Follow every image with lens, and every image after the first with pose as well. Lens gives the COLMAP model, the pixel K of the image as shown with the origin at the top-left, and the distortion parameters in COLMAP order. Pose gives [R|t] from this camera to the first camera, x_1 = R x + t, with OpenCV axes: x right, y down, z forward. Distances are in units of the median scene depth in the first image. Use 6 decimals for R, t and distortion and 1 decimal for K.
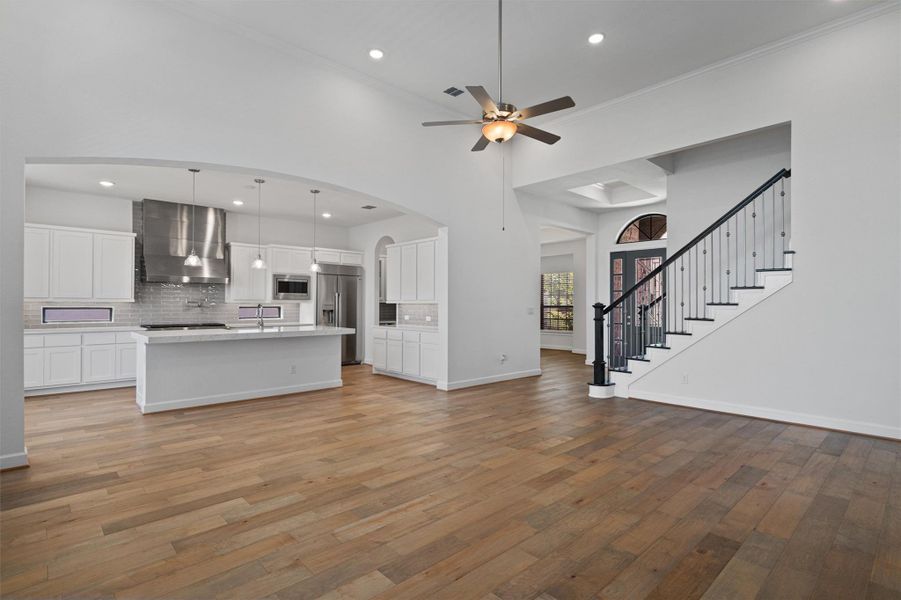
lens RADIAL K [[446.2, 0, 448.6], [0, 446.2, 301.2], [0, 0, 1]] dist [0.003381, 0.000287]
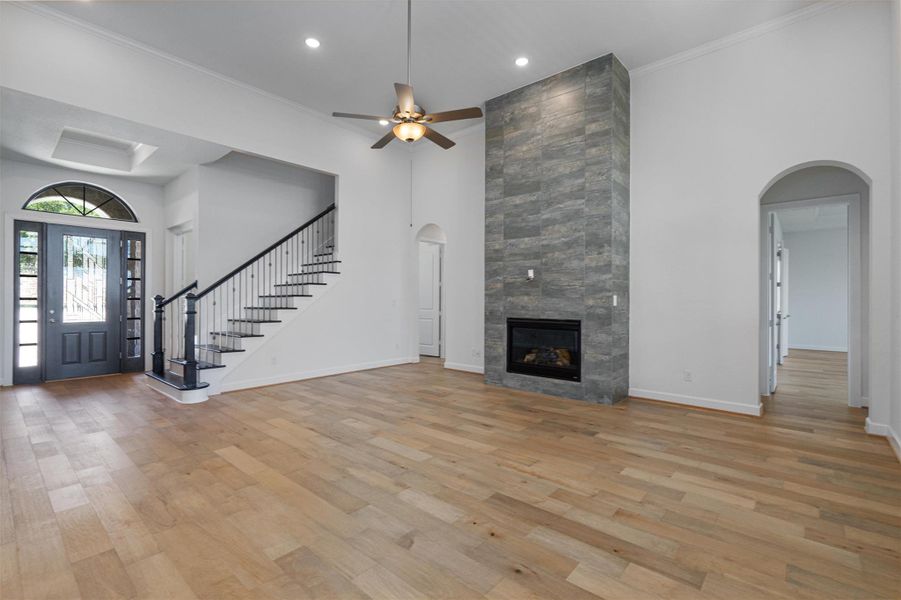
lens RADIAL K [[409.9, 0, 447.8], [0, 409.9, 297.8], [0, 0, 1]] dist [-0.007511, 0.003096]
pose [[-0.102743, -0.001367, 0.994707, -0.447722], [-0.011271, 0.999936, 0.000210, 0.005495], [-0.994644, -0.011190, -0.102752, 0.525762]]
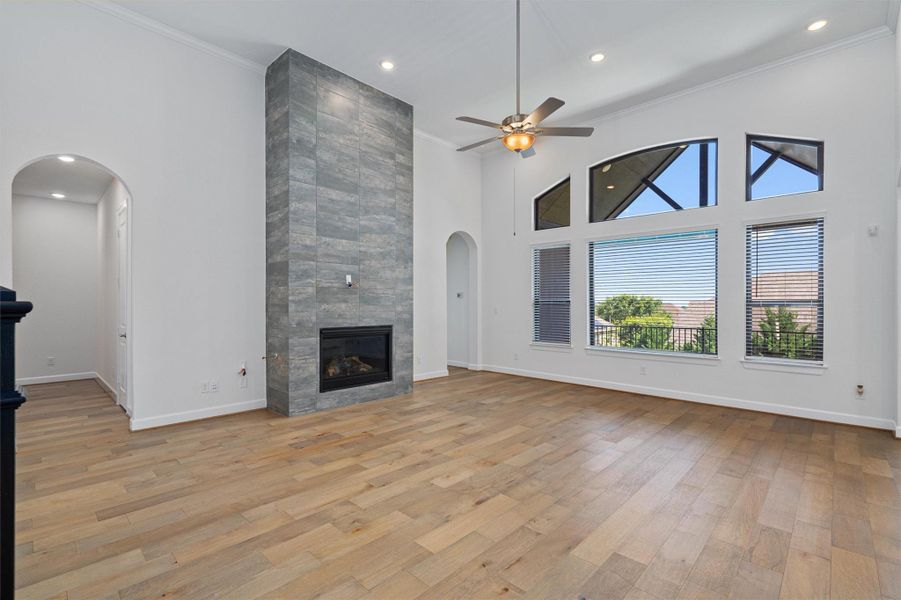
lens RADIAL K [[409.9, 0, 447.4], [0, 409.9, 304.0], [0, 0, 1]] dist [-0.007511, 0.003096]
pose [[-0.998283, -0.005396, -0.058333, 0.177960], [-0.004839, 0.999941, -0.009697, 0.008382], [0.058382, -0.009398, -0.998250, 1.025929]]
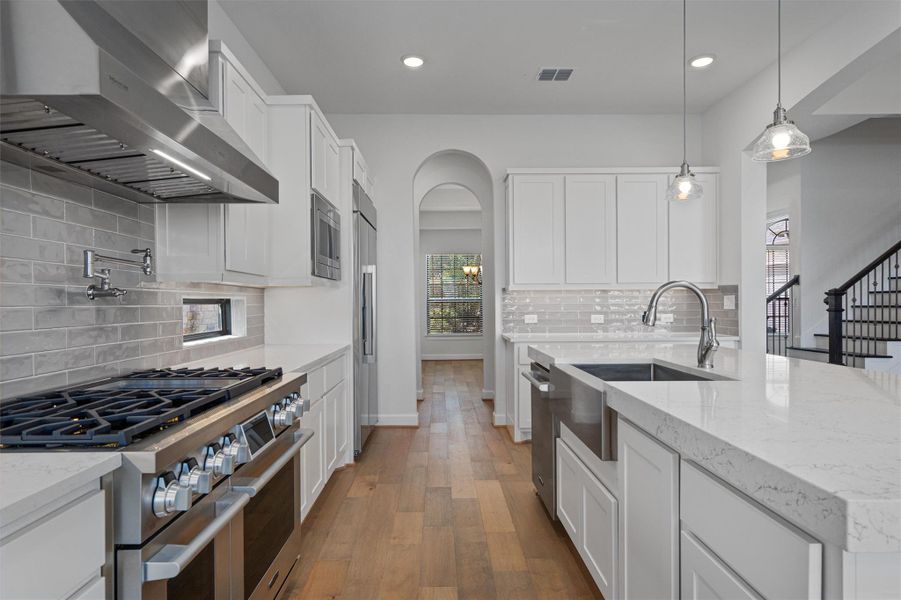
lens RADIAL K [[522.2, 0, 449.5], [0, 522.2, 304.5], [0, 0, 1]] dist [0.001636, 0.000039]
pose [[0.663600, -0.012136, 0.747989, -0.713294], [0.003445, 0.999907, 0.013166, 0.015000], [-0.748080, -0.006160, 0.663580, 0.806647]]
